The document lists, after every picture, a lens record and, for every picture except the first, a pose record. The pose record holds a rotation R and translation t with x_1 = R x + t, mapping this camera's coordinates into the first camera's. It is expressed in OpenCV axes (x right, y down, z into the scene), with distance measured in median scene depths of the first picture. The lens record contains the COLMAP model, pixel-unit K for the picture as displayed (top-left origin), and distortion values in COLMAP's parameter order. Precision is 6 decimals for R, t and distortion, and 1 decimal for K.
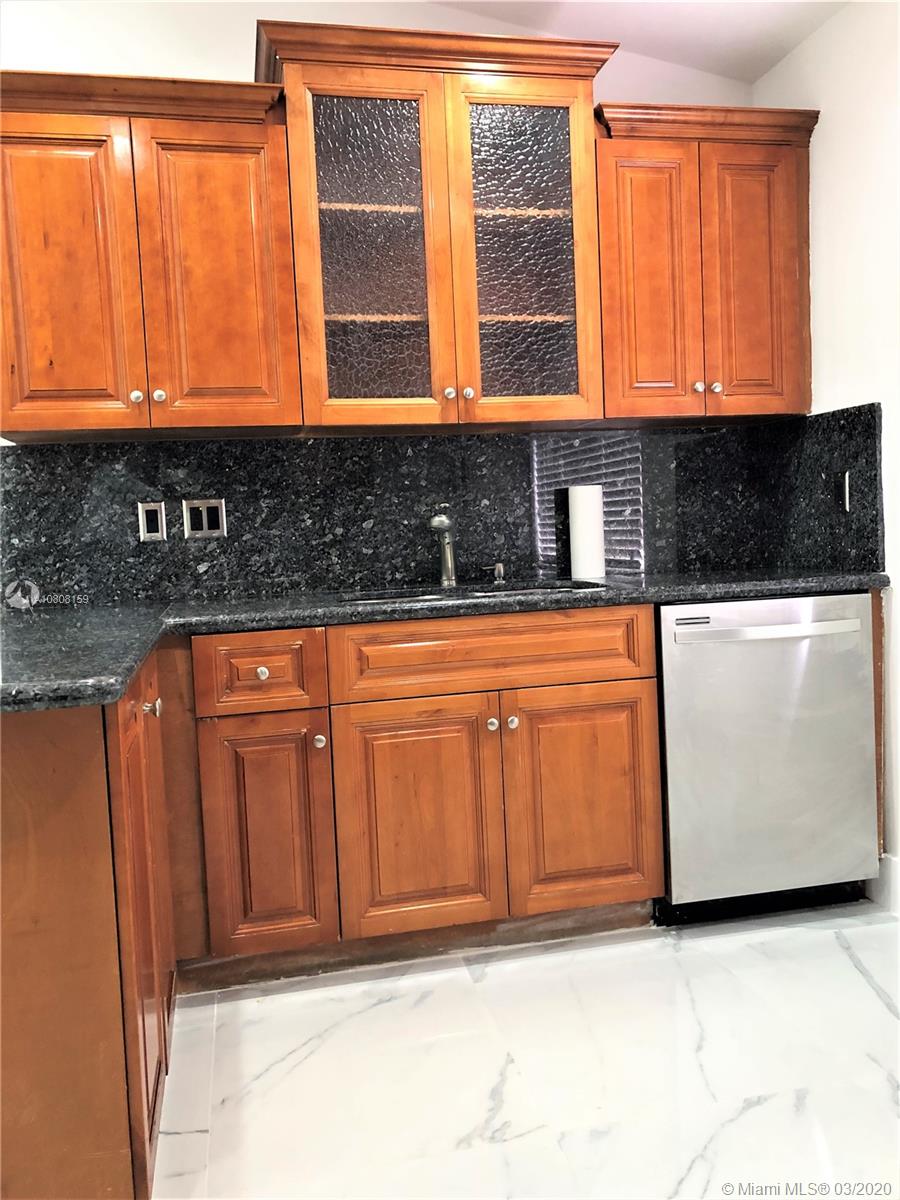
lens RADIAL K [[978.5, 0, 450.0], [0, 978.5, 600.0], [0, 0, 1]] dist [0.002890, -0.015605]
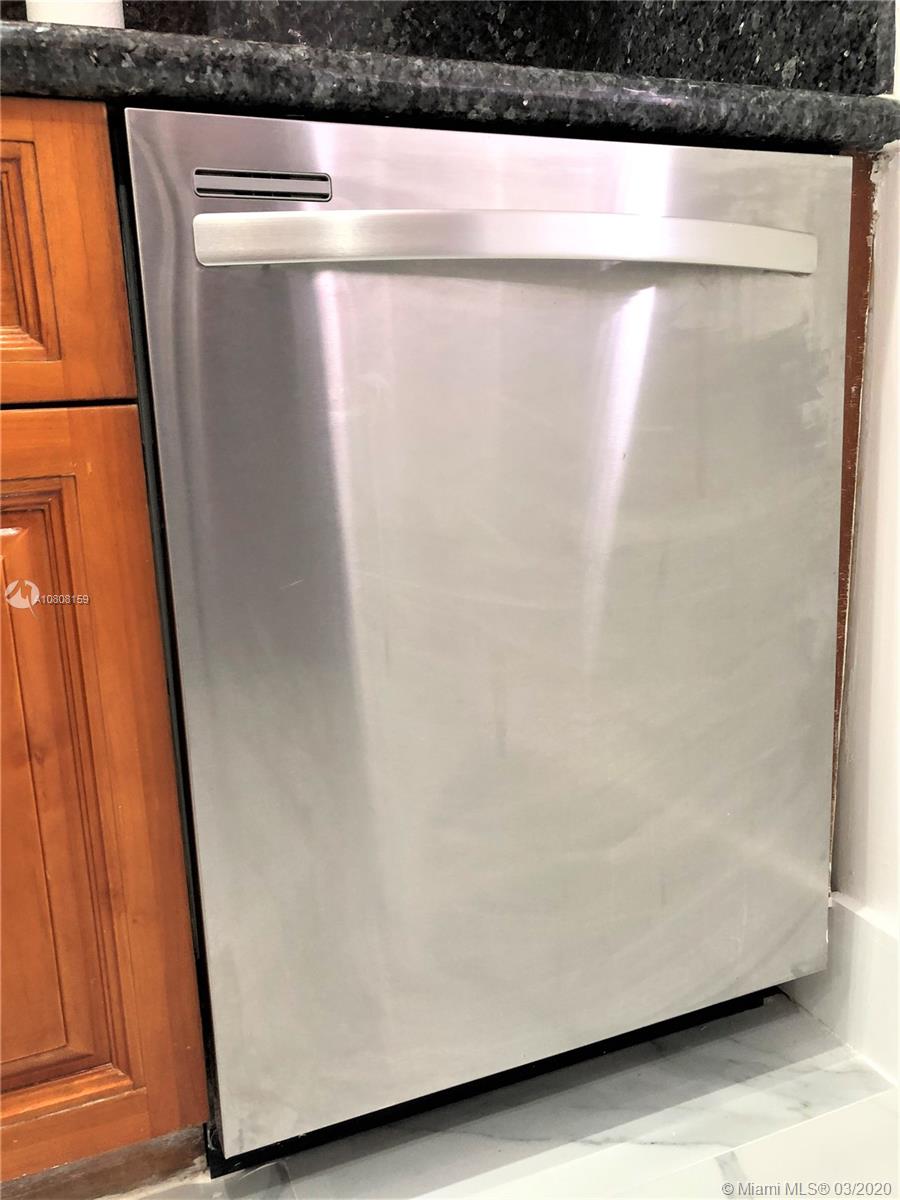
lens RADIAL K [[990.5, 0, 450.0], [0, 990.5, 600.0], [0, 0, 1]] dist [0.007804, -0.002845]
pose [[0.984479, -0.027496, 0.173337, 0.238523], [0.003713, 0.990693, 0.136065, 0.093338], [-0.175465, -0.133310, 0.975418, 0.683510]]
